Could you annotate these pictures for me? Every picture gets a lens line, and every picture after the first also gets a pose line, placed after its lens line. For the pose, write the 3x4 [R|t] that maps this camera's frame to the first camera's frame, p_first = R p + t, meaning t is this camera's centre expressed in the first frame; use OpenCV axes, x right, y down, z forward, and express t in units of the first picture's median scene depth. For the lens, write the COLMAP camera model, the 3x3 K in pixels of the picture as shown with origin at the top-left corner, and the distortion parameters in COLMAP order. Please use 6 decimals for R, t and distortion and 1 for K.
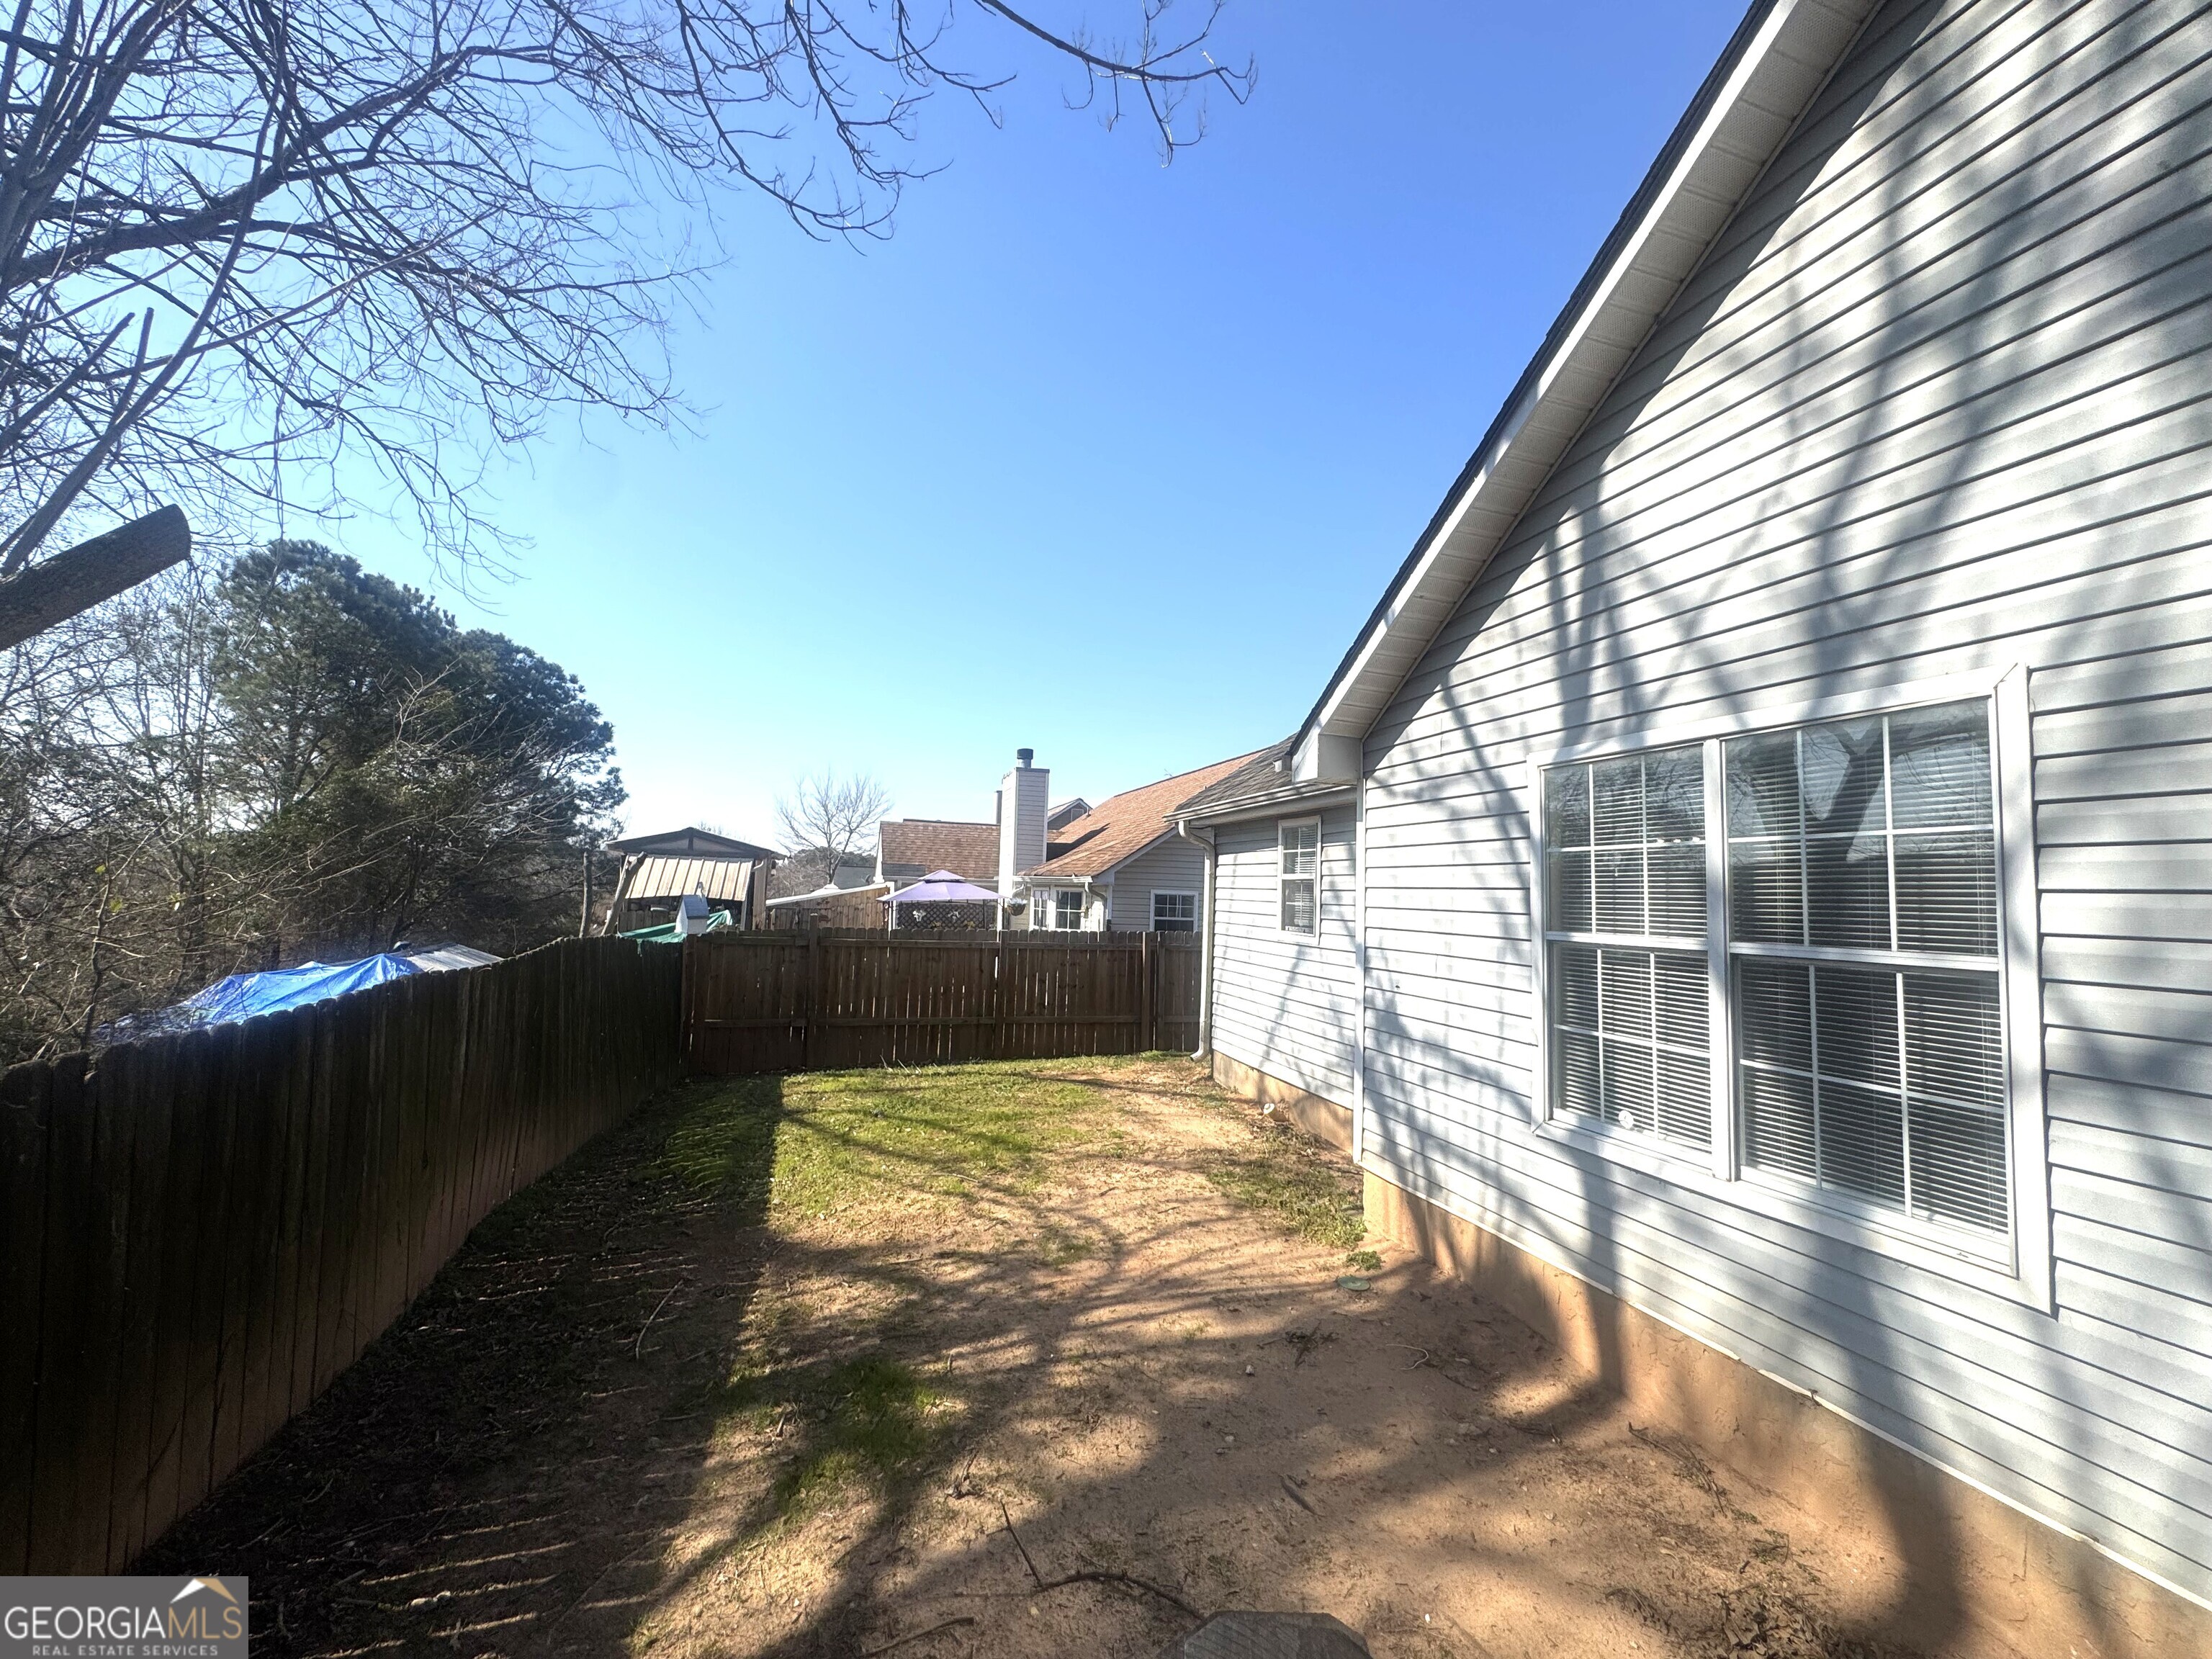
lens RADIAL K [[889.2, 0, 1112.6], [0, 889.2, 834.6], [0, 0, 1]] dist [-0.003506, 0.000409]
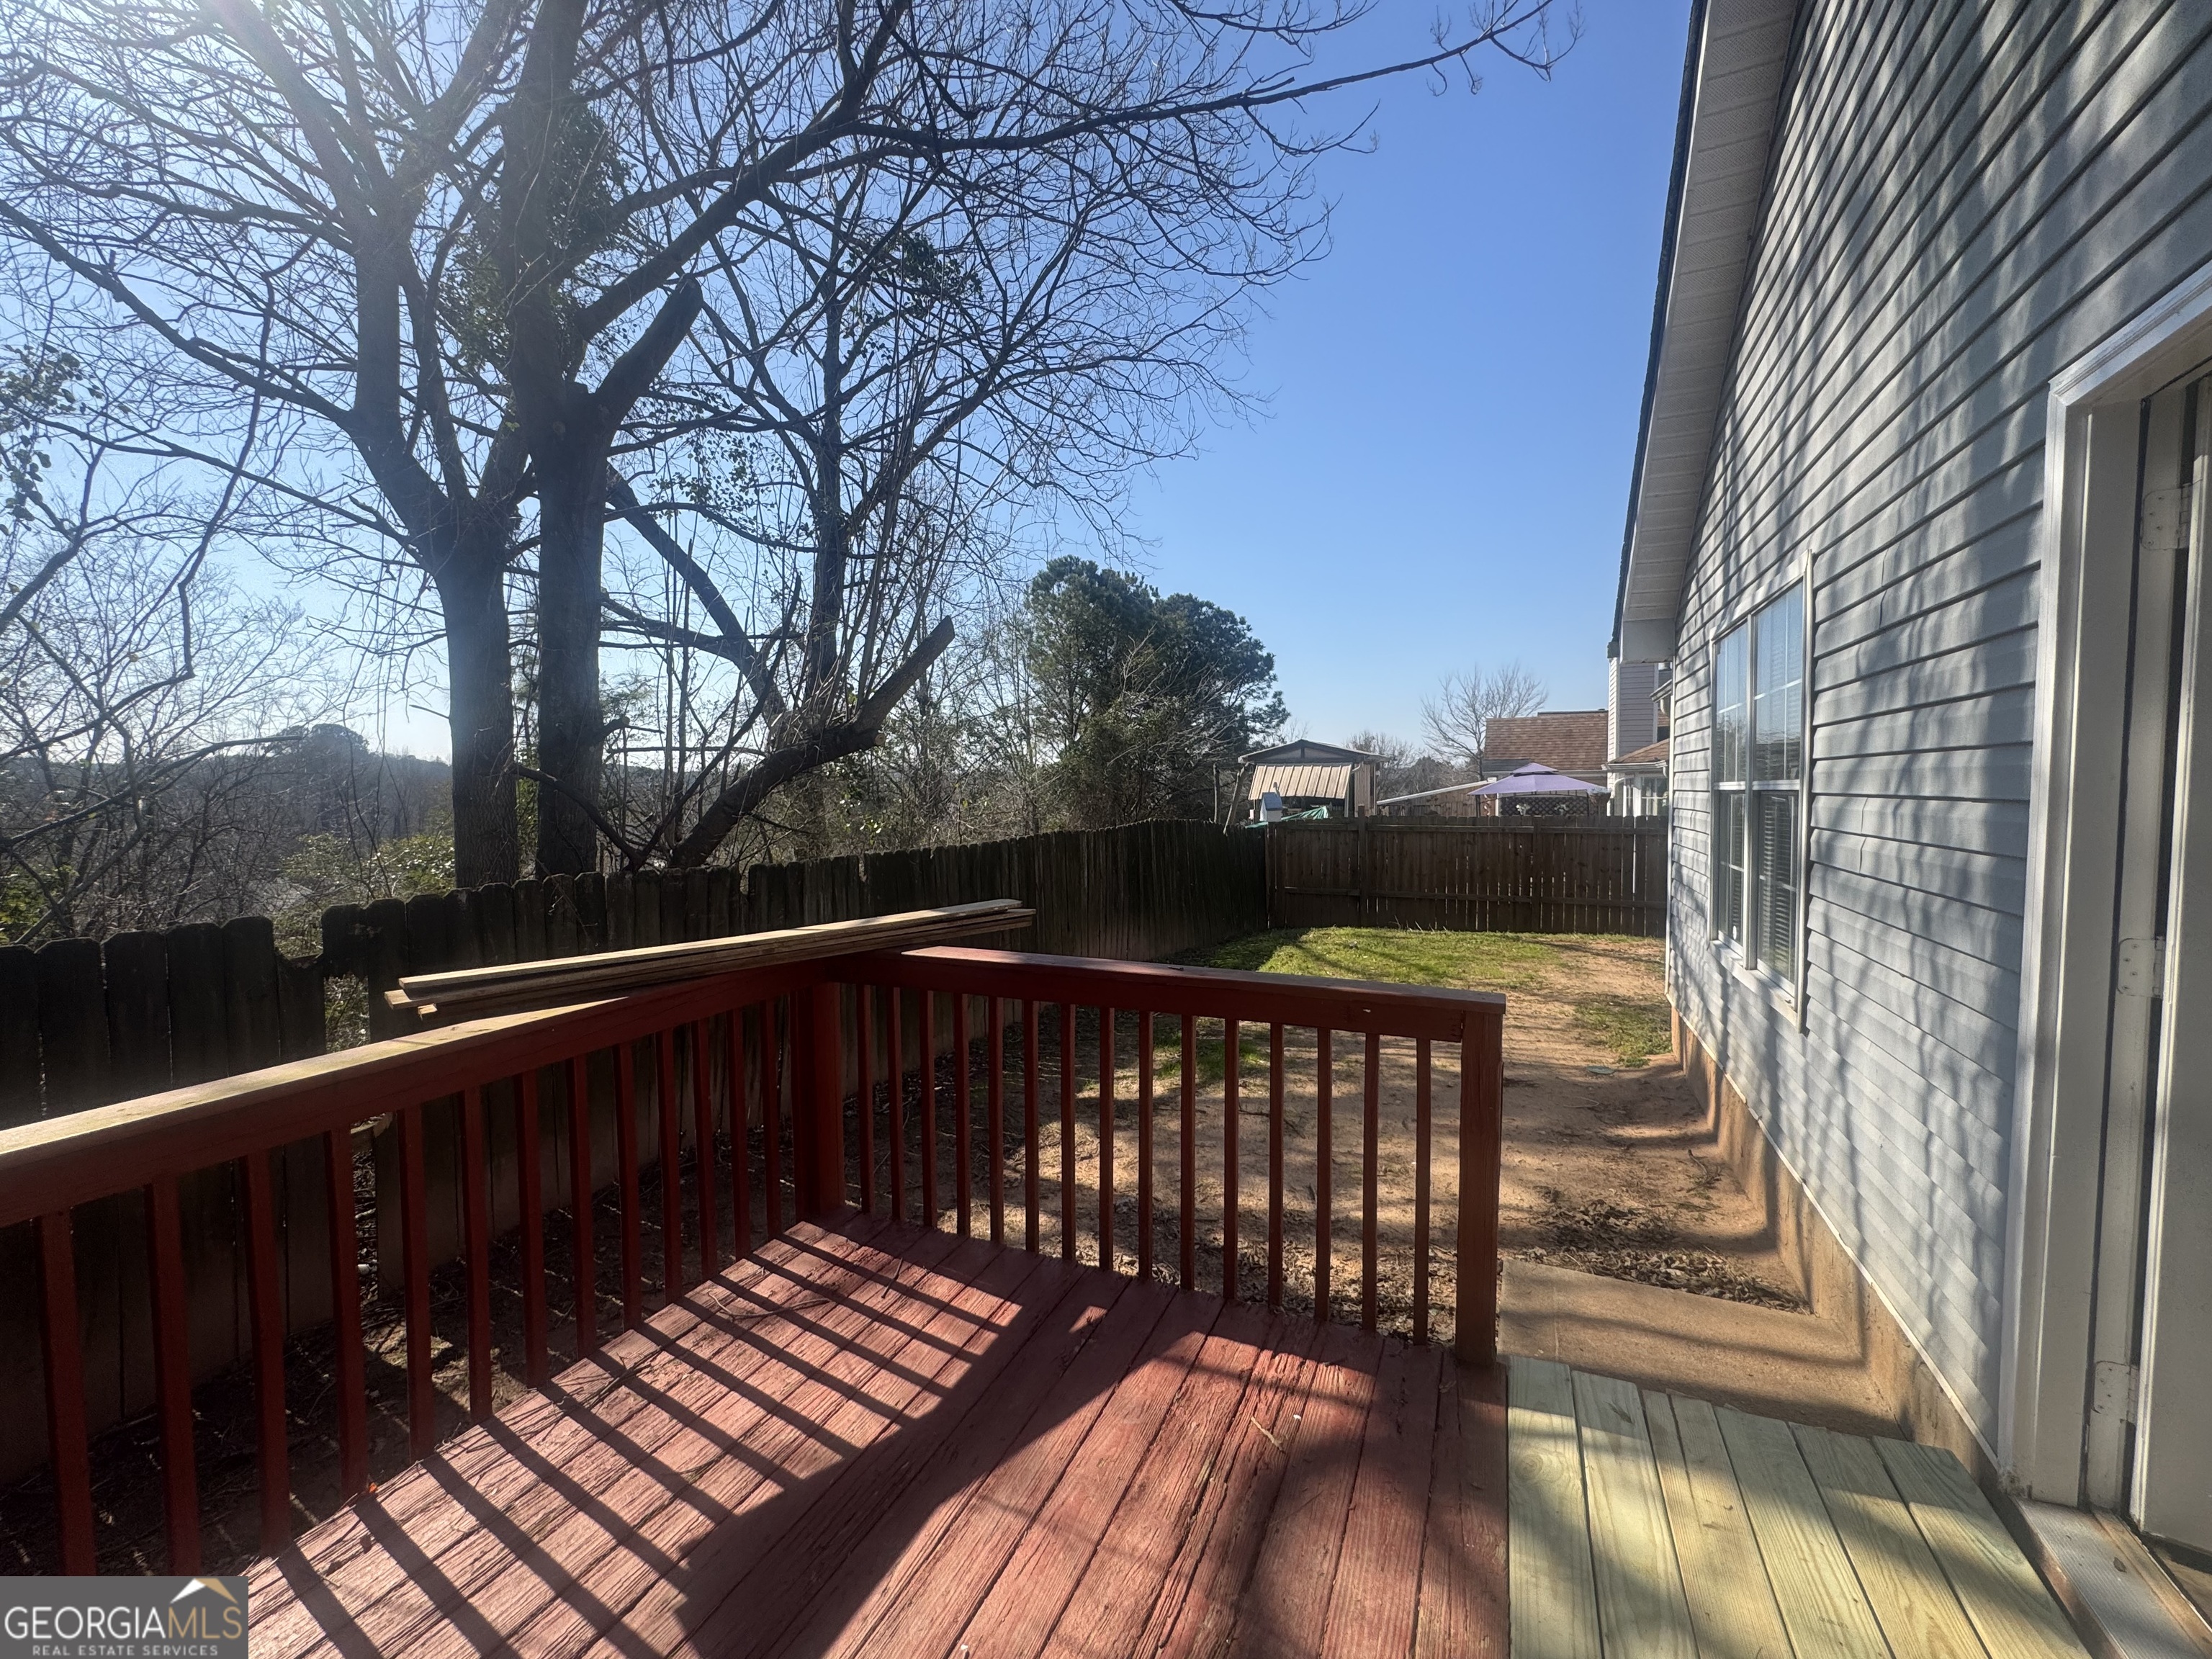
lens RADIAL K [[889.2, 0, 1102.1], [0, 889.2, 833.4], [0, 0, 1]] dist [-0.003506, 0.000409]
pose [[0.738313, -0.003820, -0.674447, 0.097583], [0.075938, 0.994096, 0.077498, 0.003483], [0.670170, -0.108434, 0.734244, -0.058622]]
